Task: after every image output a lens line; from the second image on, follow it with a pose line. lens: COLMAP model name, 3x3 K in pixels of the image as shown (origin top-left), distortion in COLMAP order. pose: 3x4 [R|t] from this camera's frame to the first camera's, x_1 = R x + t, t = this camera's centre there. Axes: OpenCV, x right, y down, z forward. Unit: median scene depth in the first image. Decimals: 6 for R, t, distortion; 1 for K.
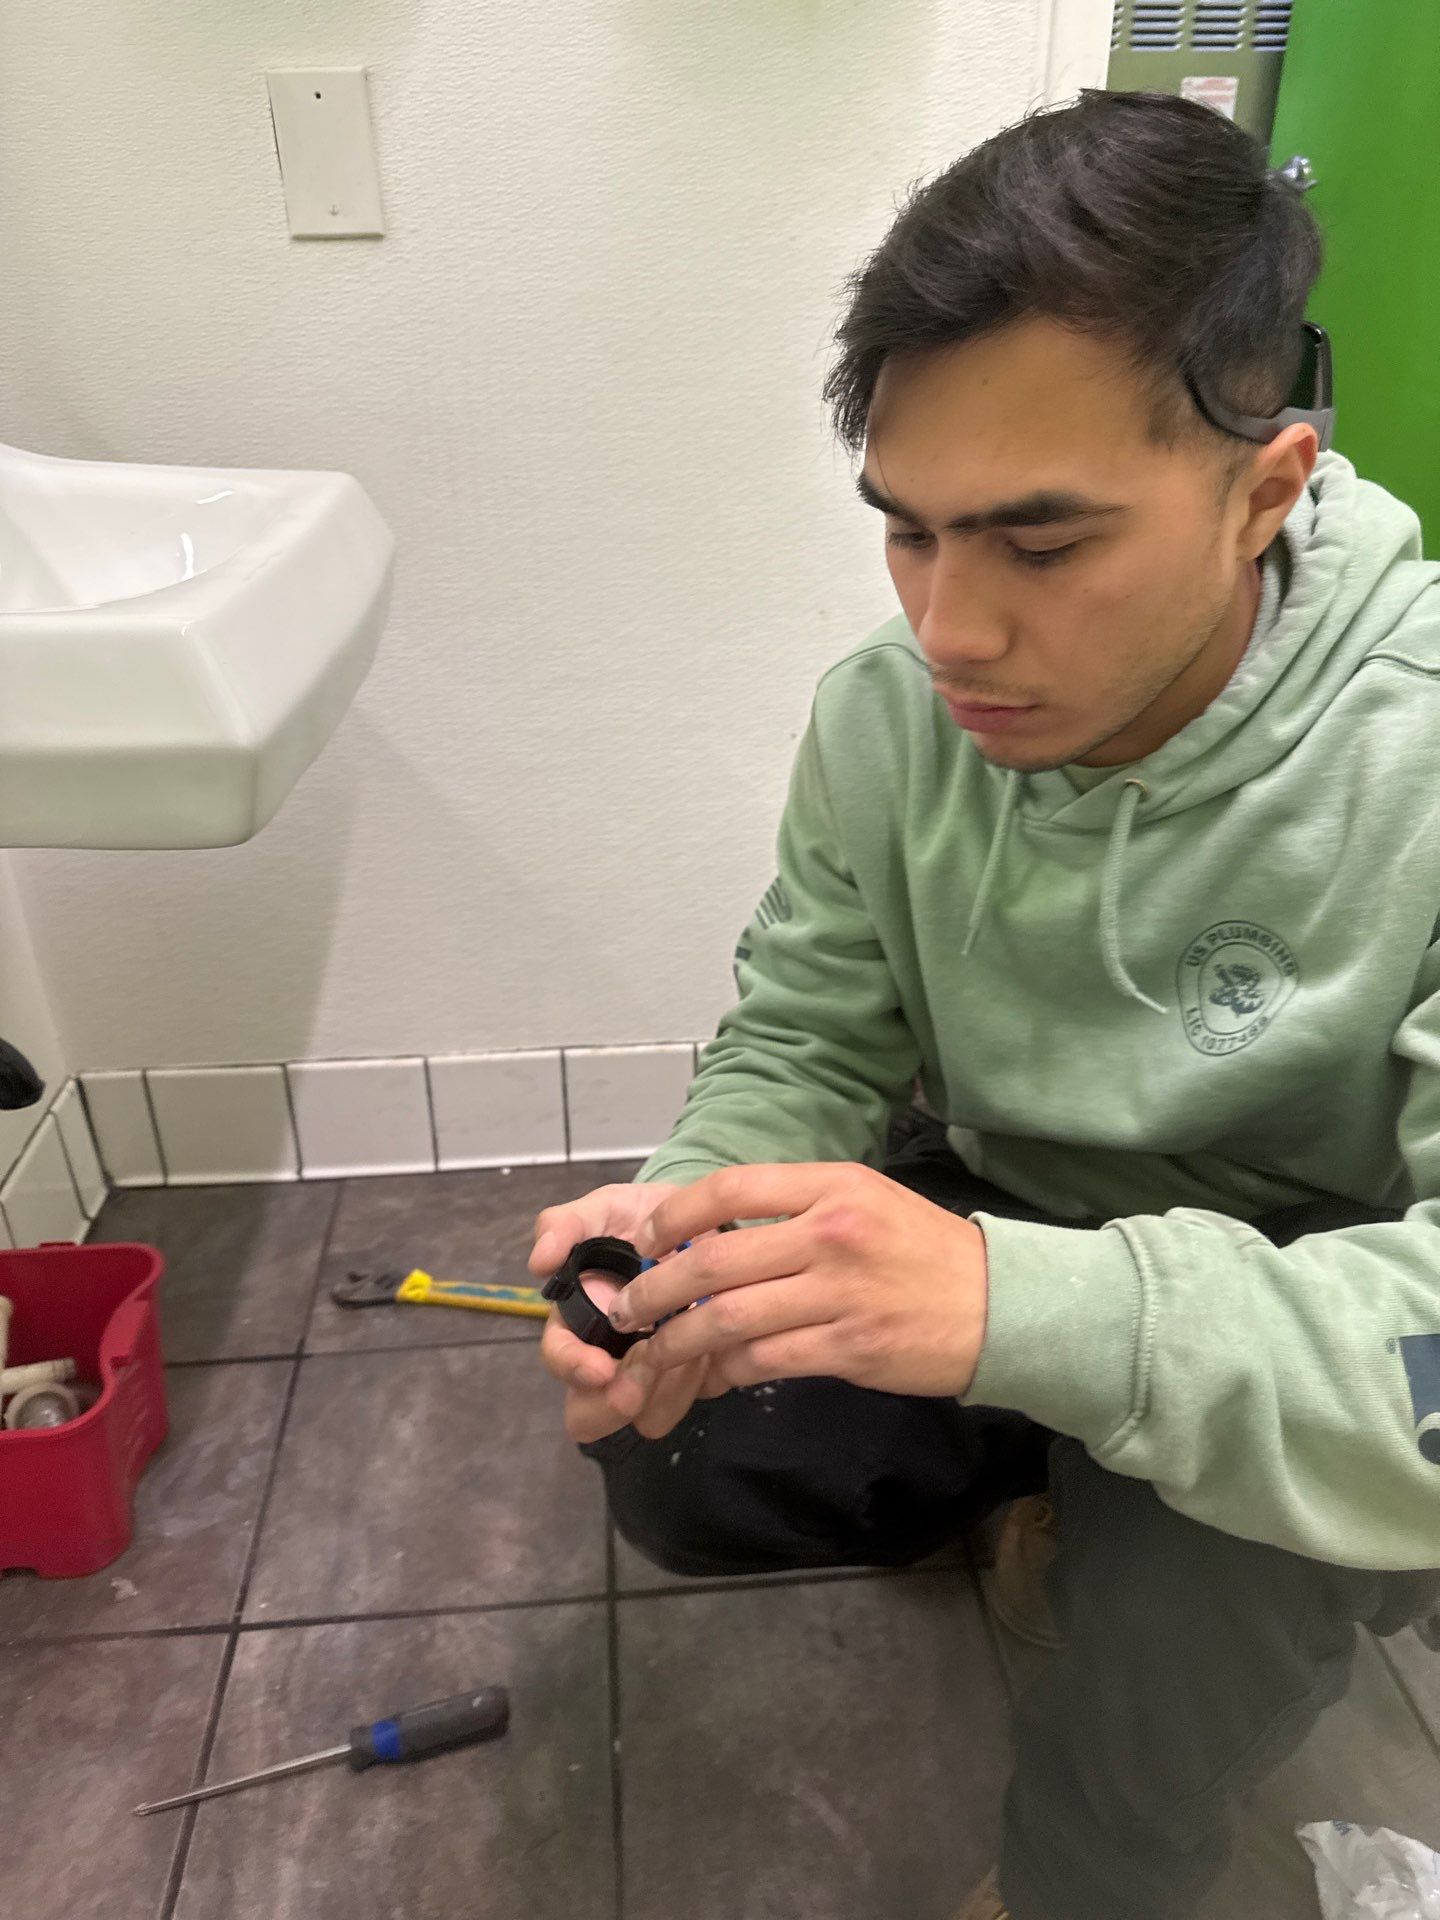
lens RADIAL K [[1358.2, 0, 725.4], [0, 1358.2, 971.9], [0, 0, 1]] dist [0.010848, -0.025629]
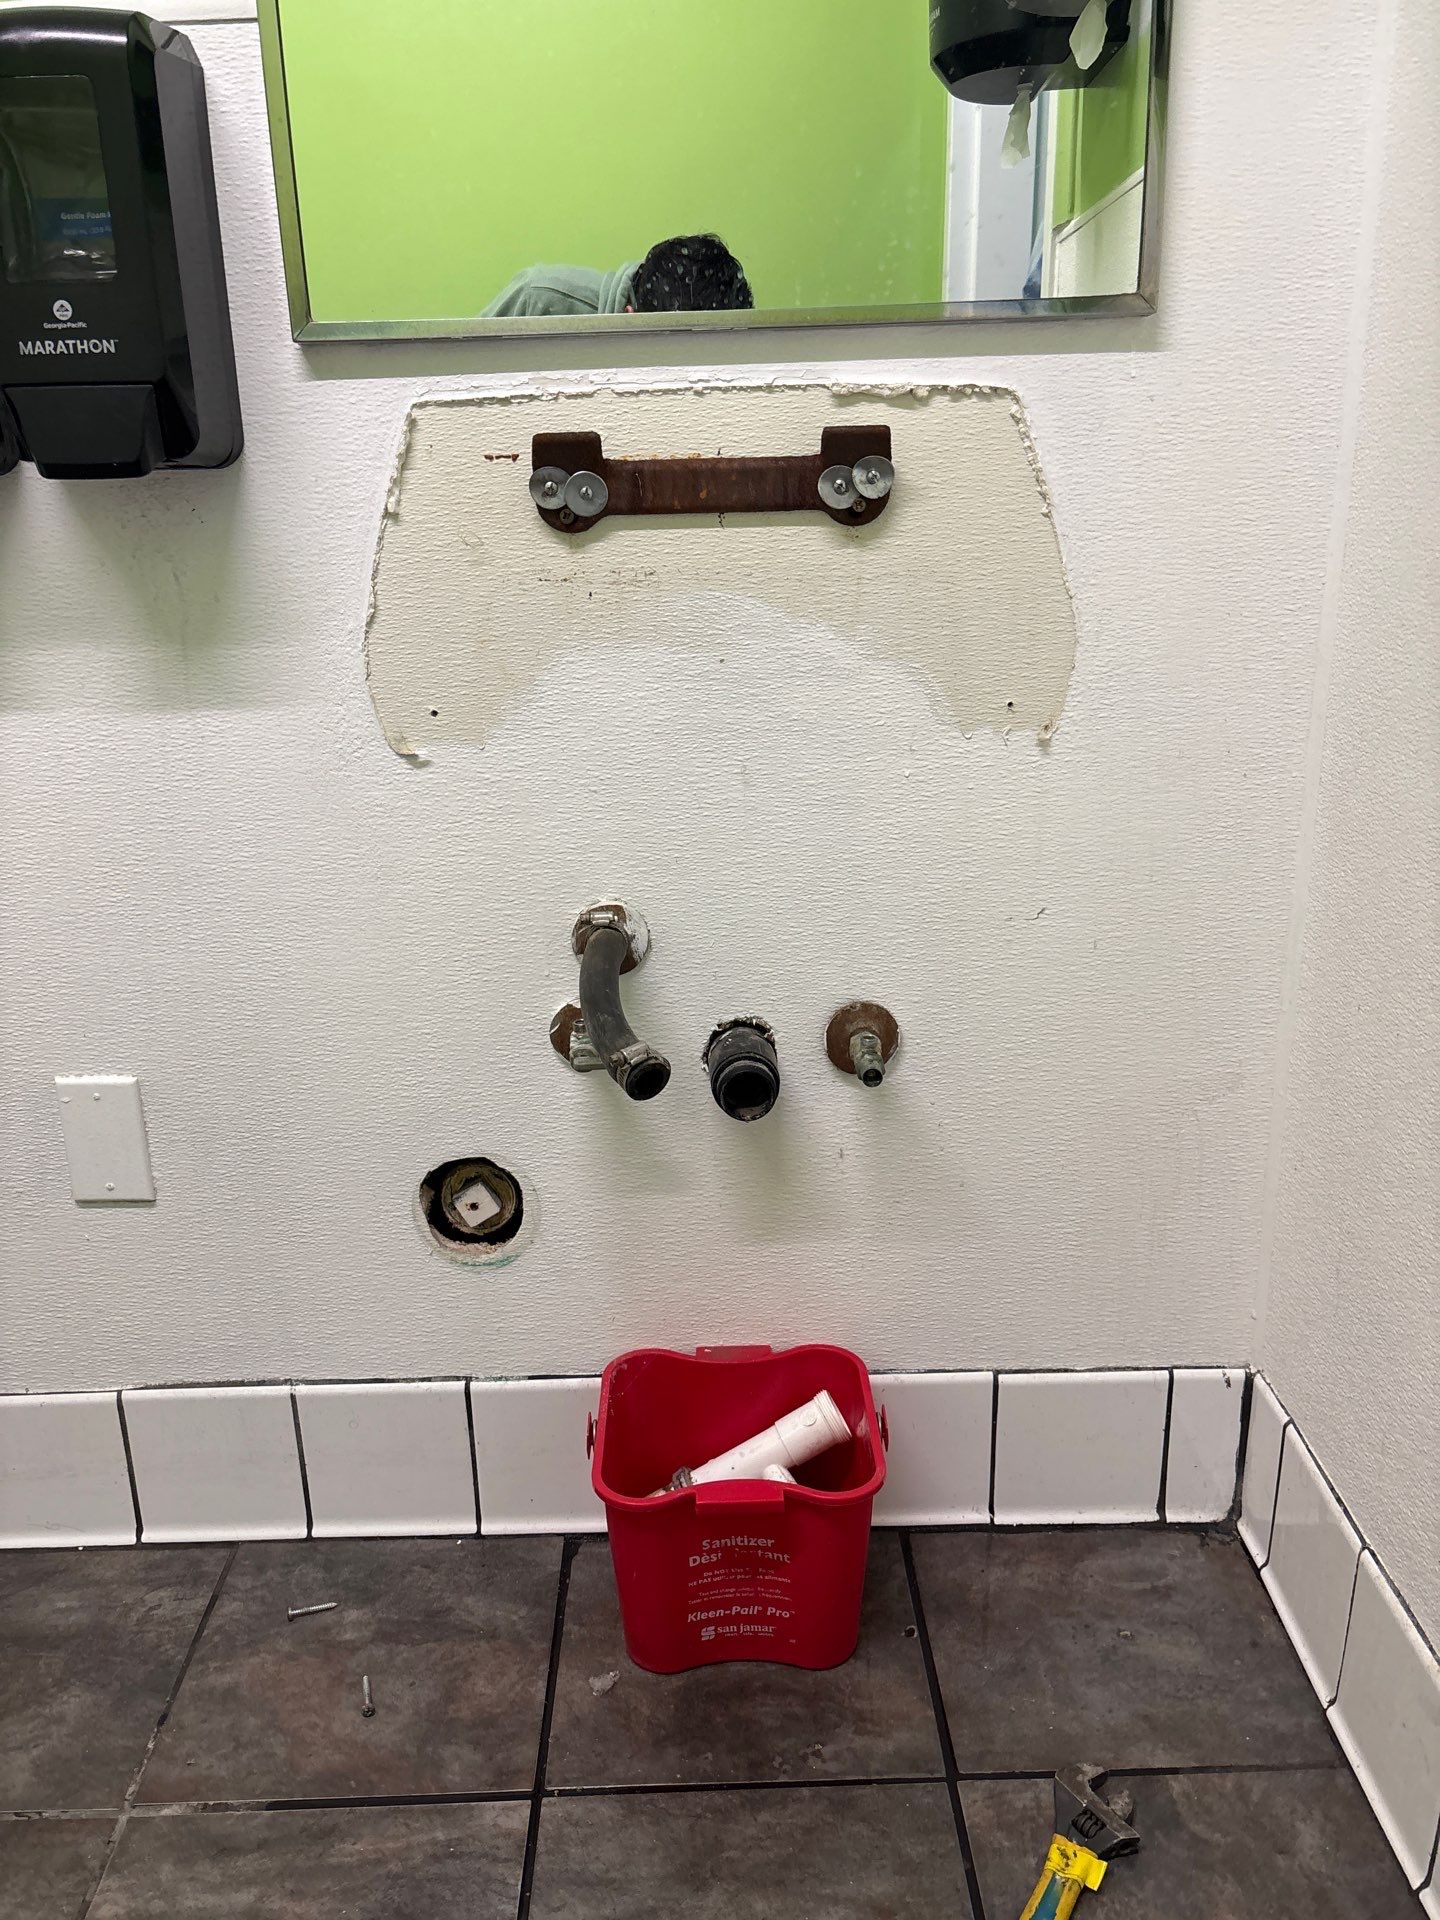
lens RADIAL K [[1443.9, 0, 715.6], [0, 1443.9, 966.0], [0, 0, 1]] dist [0.024358, -0.030753]
pose [[-0.079847, 0.304780, -0.949070, 0.350072], [-0.451100, 0.837988, 0.307059, -0.305412], [0.888894, 0.452644, 0.070575, 0.718305]]
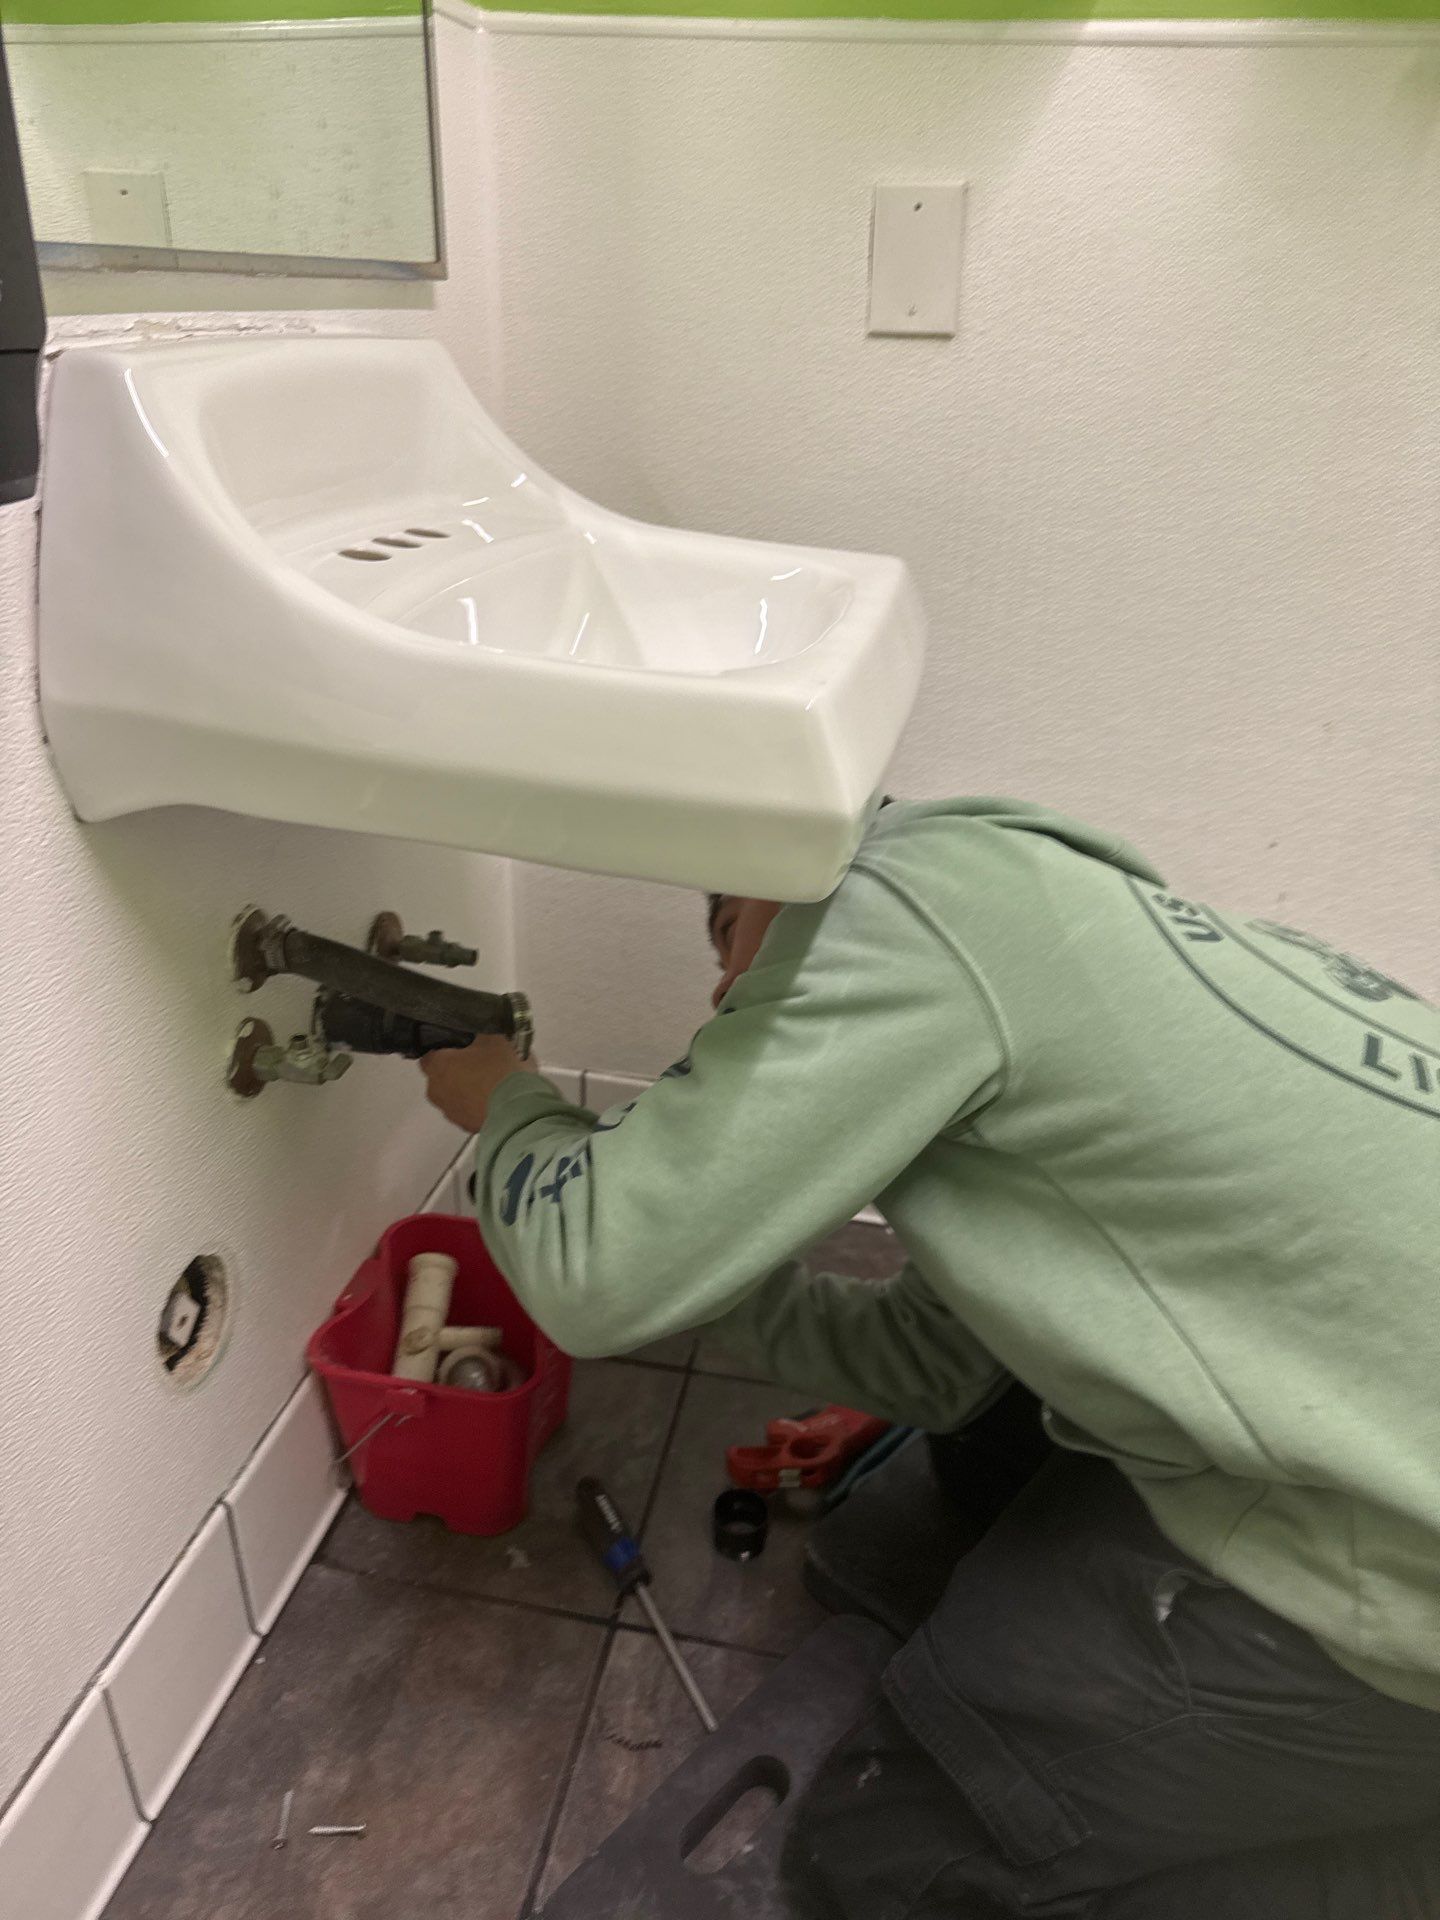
lens RADIAL K [[1358.2, 0, 730.2], [0, 1358.2, 946.0], [0, 0, 1]] dist [0.010848, -0.025629]
pose [[0.959668, 0.148828, -0.238510, -0.093262], [-0.161882, 0.986153, -0.035998, -0.007724], [0.229850, 0.073157, 0.970473, -0.030957]]
